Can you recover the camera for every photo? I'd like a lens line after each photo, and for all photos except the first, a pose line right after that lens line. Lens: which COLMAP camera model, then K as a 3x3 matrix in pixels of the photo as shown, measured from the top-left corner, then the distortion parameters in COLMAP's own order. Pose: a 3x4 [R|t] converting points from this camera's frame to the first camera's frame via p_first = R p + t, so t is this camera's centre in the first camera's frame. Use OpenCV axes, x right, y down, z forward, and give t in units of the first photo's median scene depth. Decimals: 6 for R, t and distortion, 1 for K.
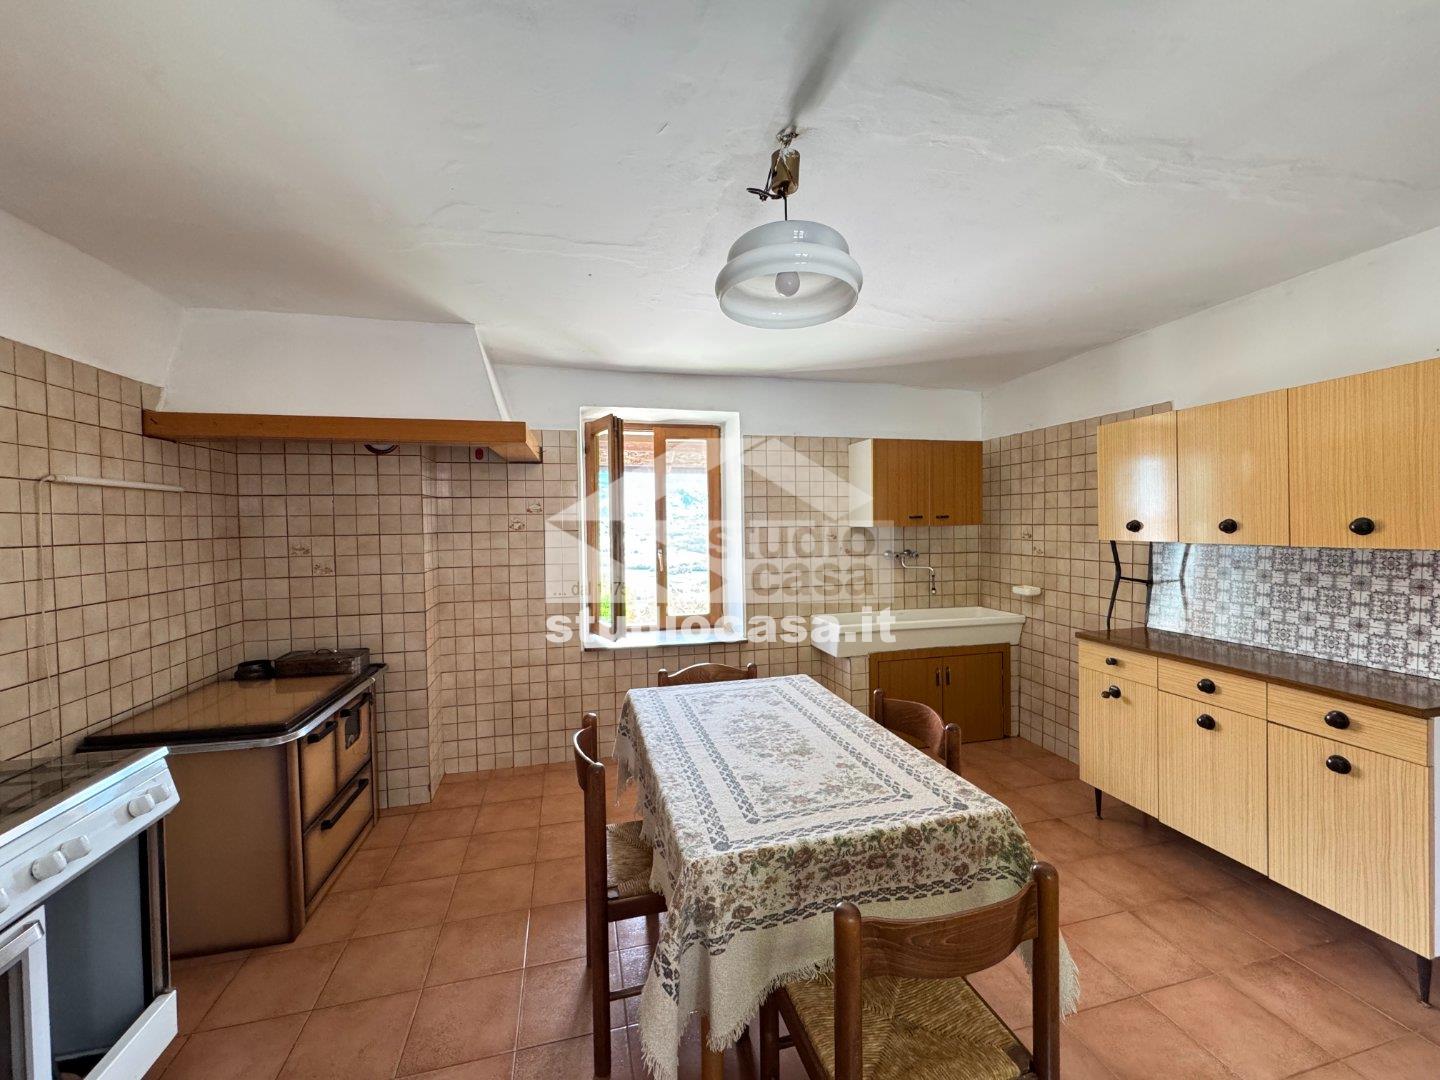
lens RADIAL K [[578.7, 0, 716.9], [0, 578.7, 543.5], [0, 0, 1]] dist [-0.002938, 0.000384]
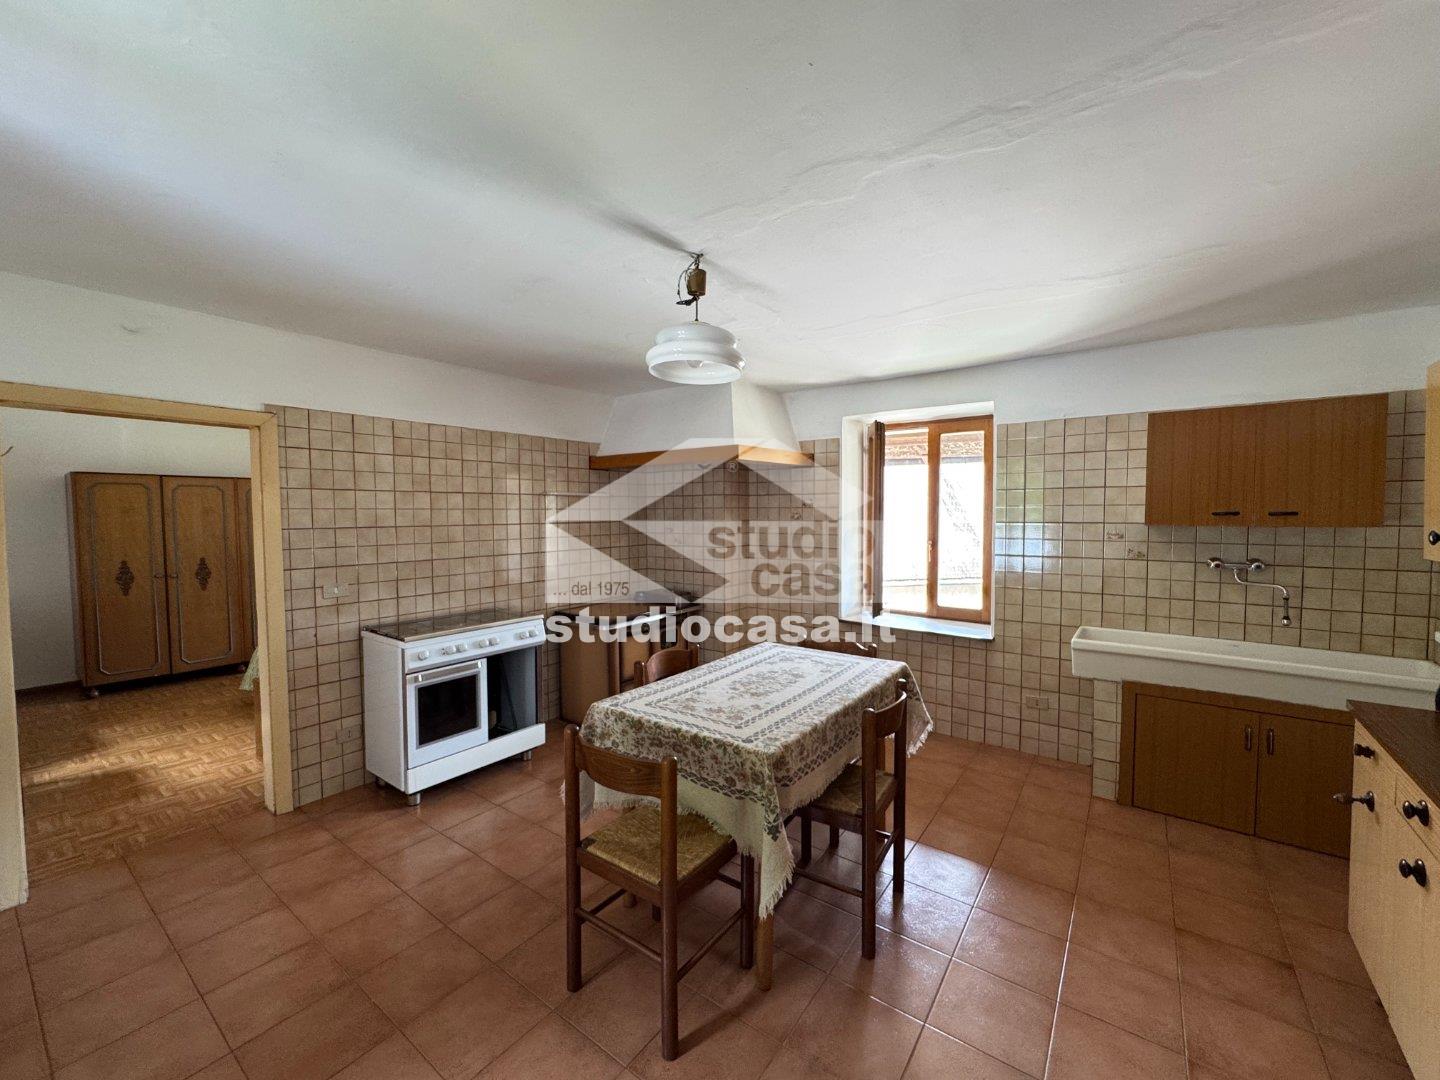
lens RADIAL K [[576.7, 0, 715.7], [0, 576.7, 544.6], [0, 0, 1]] dist [0.015336, 0.000014]
pose [[0.633476, 0.055871, -0.771743, 1.011792], [-0.032354, 0.998430, 0.045725, -0.038562], [0.773086, -0.003997, 0.634289, 0.079390]]
